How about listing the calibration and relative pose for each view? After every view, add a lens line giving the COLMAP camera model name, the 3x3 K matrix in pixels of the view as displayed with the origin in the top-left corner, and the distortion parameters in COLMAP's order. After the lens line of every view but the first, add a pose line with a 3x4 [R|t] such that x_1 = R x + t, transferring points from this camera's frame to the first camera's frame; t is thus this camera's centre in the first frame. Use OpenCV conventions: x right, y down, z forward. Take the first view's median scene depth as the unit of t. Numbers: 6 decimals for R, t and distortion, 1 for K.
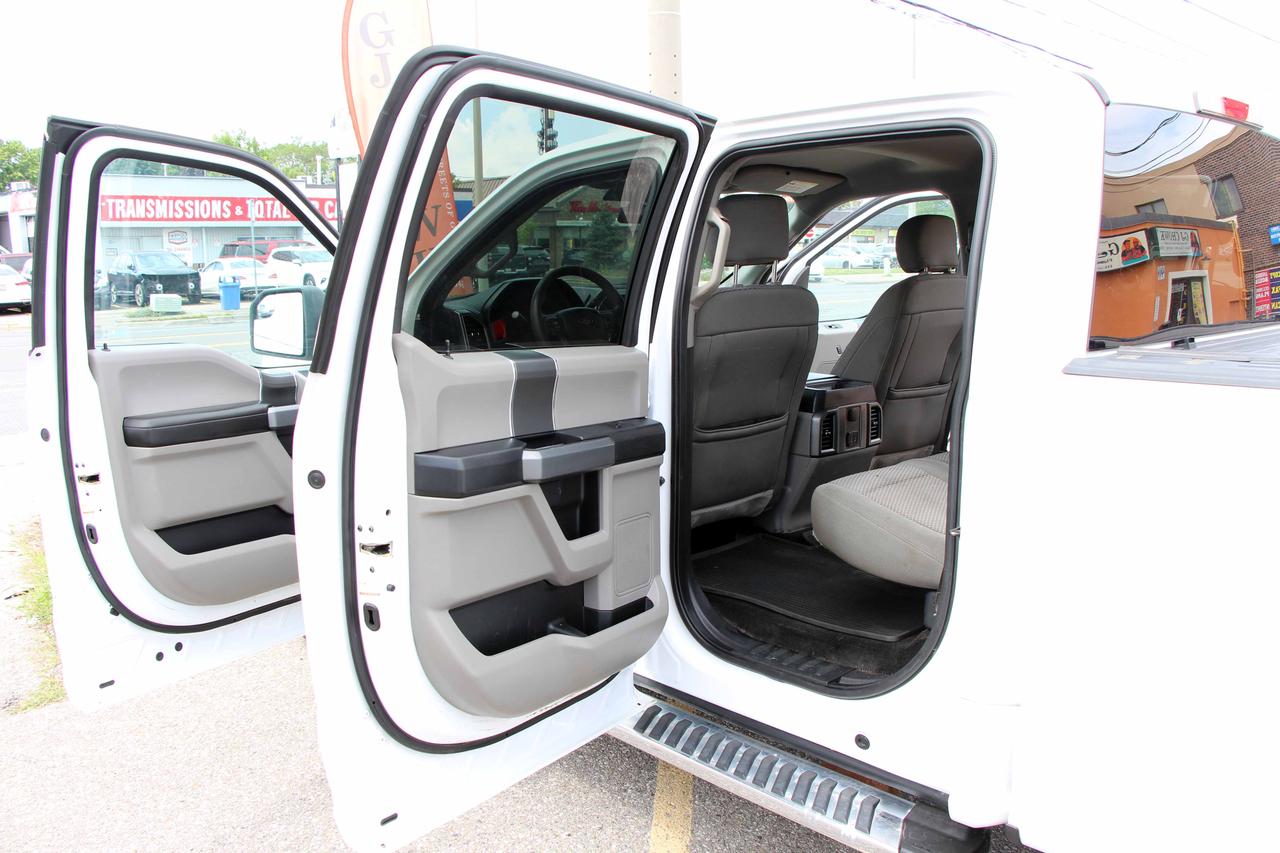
lens RADIAL K [[1052.8, 0, 640.0], [0, 1052.8, 426.5], [0, 0, 1]] dist [-0.185173, 0.158013]
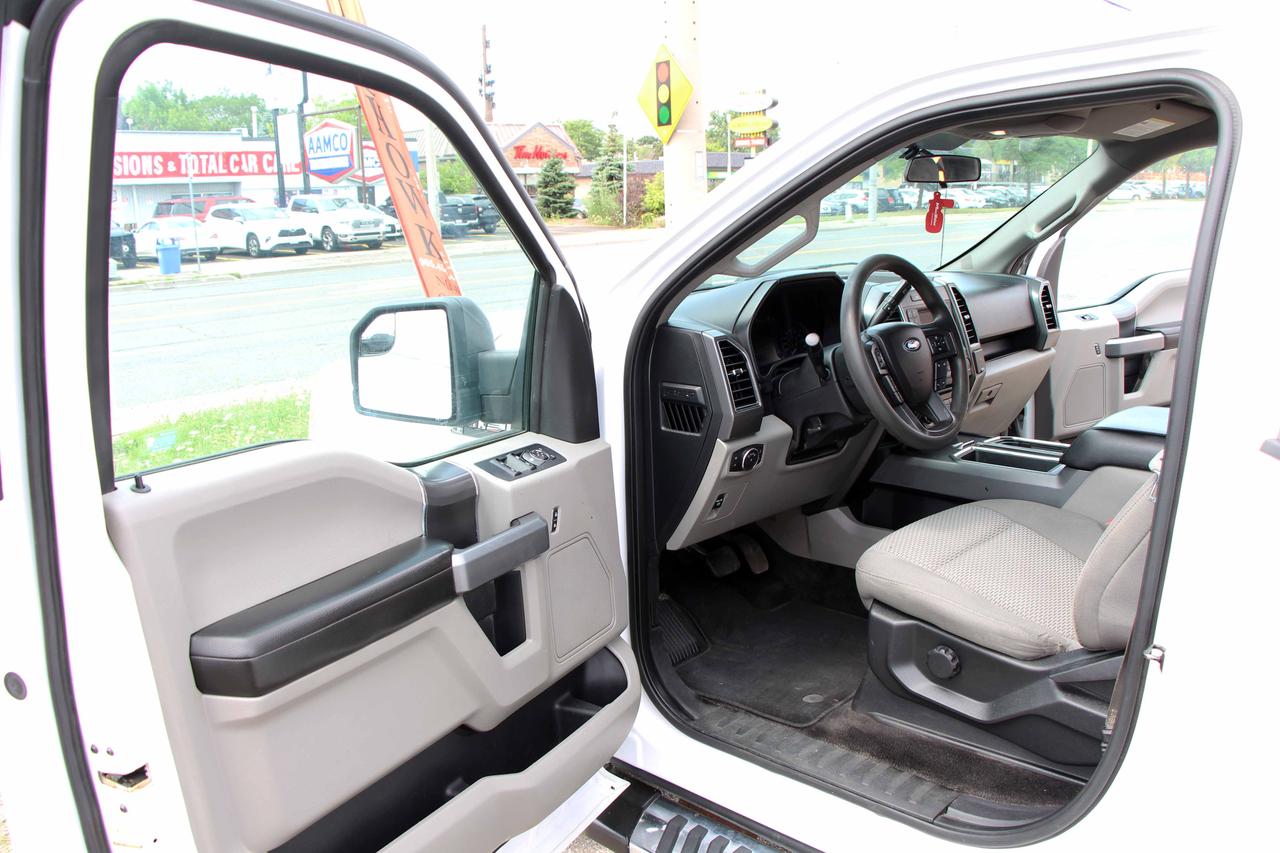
lens RADIAL K [[1052.8, 0, 640.0], [0, 1052.8, 426.5], [0, 0, 1]] dist [-0.185173, 0.158013]
pose [[0.998016, -0.031312, 0.054616, -0.222996], [0.028523, 0.998286, 0.051109, -0.080236], [-0.056123, -0.049450, 0.997199, 0.364438]]
